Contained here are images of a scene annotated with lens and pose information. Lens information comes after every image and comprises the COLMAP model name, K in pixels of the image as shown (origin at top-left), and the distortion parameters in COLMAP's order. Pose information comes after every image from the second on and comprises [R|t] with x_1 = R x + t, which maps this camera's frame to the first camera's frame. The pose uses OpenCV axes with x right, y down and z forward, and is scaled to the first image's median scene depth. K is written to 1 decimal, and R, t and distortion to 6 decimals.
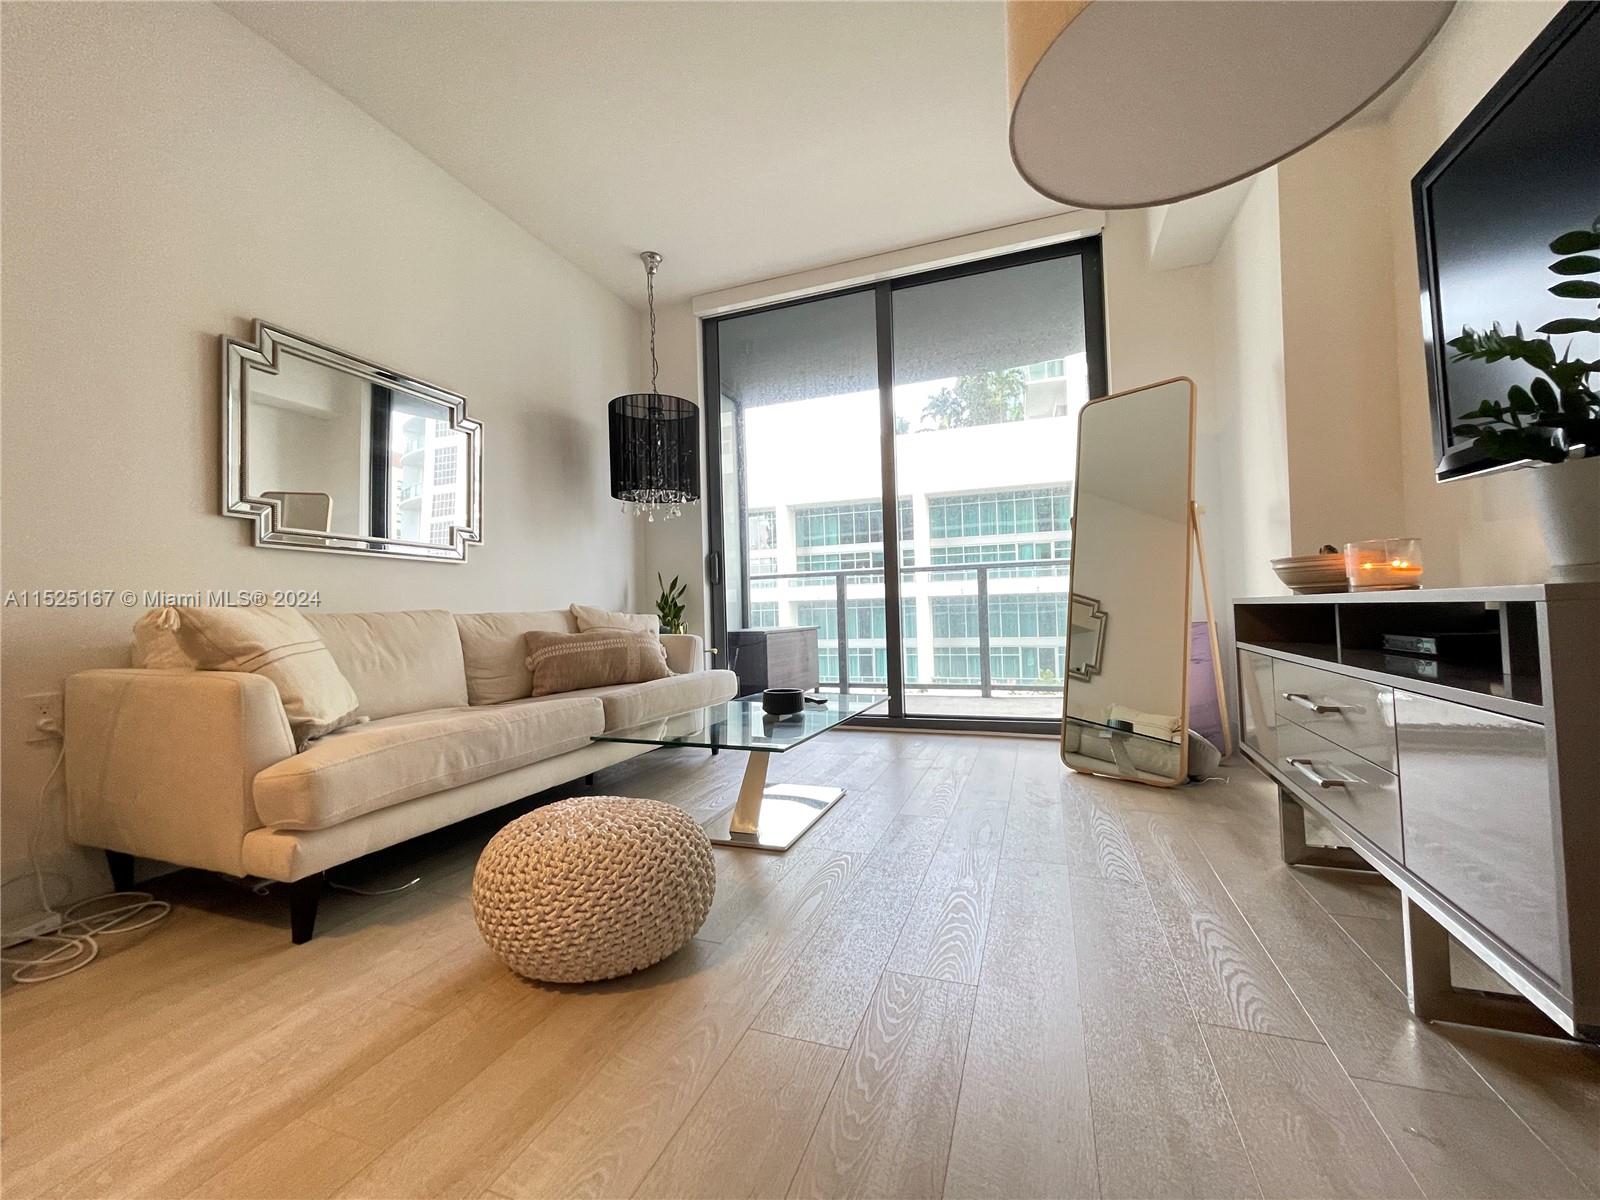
lens RADIAL K [[637.8, 0, 802.6], [0, 637.8, 595.4], [0, 0, 1]] dist [-0.004359, -0.000561]
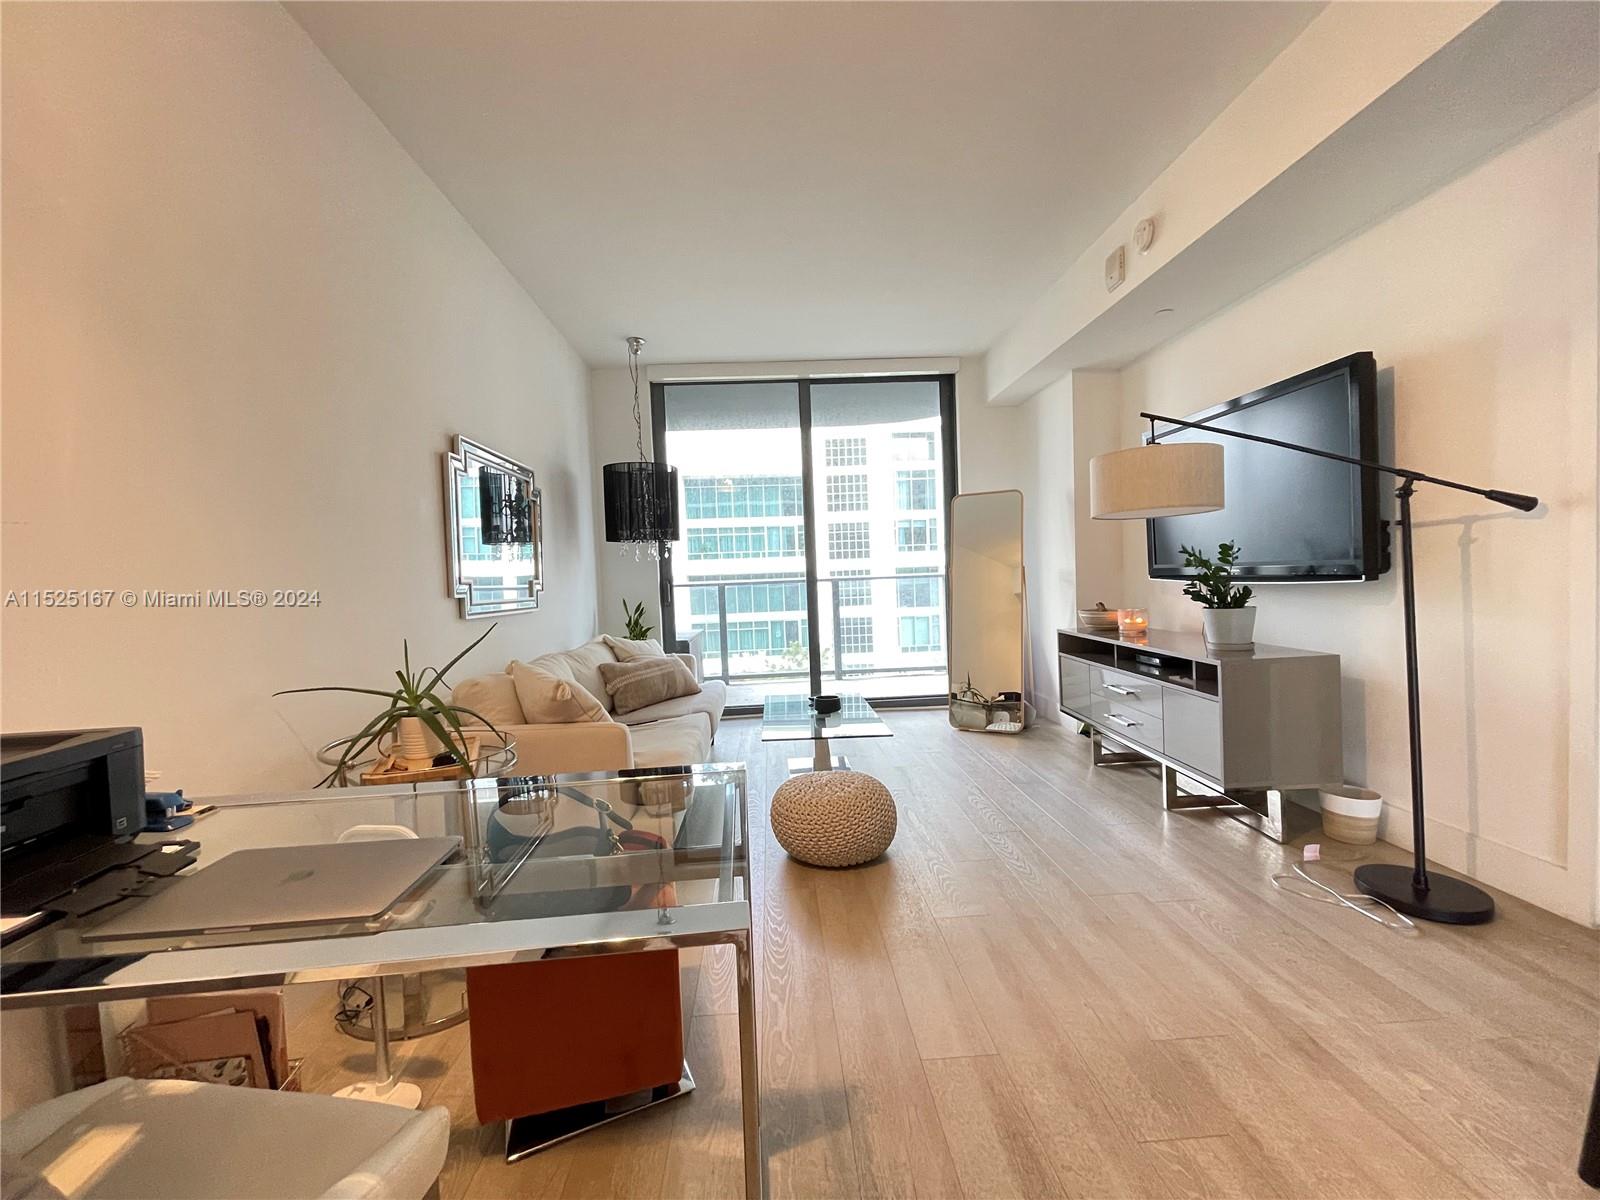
lens RADIAL K [[637.8, 0, 796.4], [0, 637.8, 596.4], [0, 0, 1]] dist [-0.004359, -0.000561]
pose [[0.920315, -0.020425, 0.390644, -0.570691], [0.003004, 0.998975, 0.045156, -0.134702], [-0.391166, -0.040384, 0.919433, -0.311354]]
